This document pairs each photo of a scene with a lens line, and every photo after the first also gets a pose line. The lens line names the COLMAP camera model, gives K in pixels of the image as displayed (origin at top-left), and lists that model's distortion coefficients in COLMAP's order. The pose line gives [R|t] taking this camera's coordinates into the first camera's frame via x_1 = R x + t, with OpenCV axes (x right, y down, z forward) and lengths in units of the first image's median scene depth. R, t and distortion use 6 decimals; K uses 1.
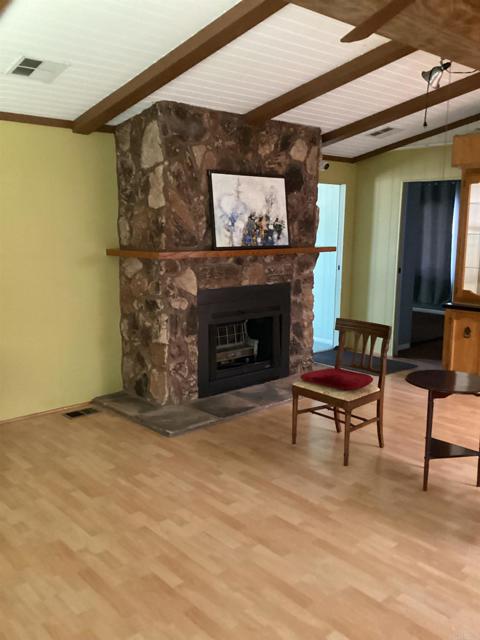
lens RADIAL K [[574.7, 0, 240.0], [0, 574.7, 320.0], [0, 0, 1]] dist [0.103254, 0.001013]
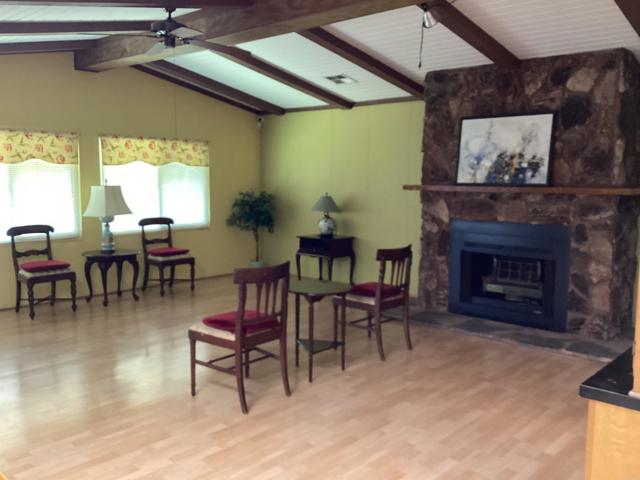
lens RADIAL K [[588.5, 0, 320.0], [0, 588.5, 240.0], [0, 0, 1]] dist [-0.003465, -0.011154]
pose [[0.103361, 0.101319, -0.989470, 1.043806], [-0.170258, 0.981918, 0.082761, -0.060064], [0.979964, 0.159911, 0.118742, 0.568927]]
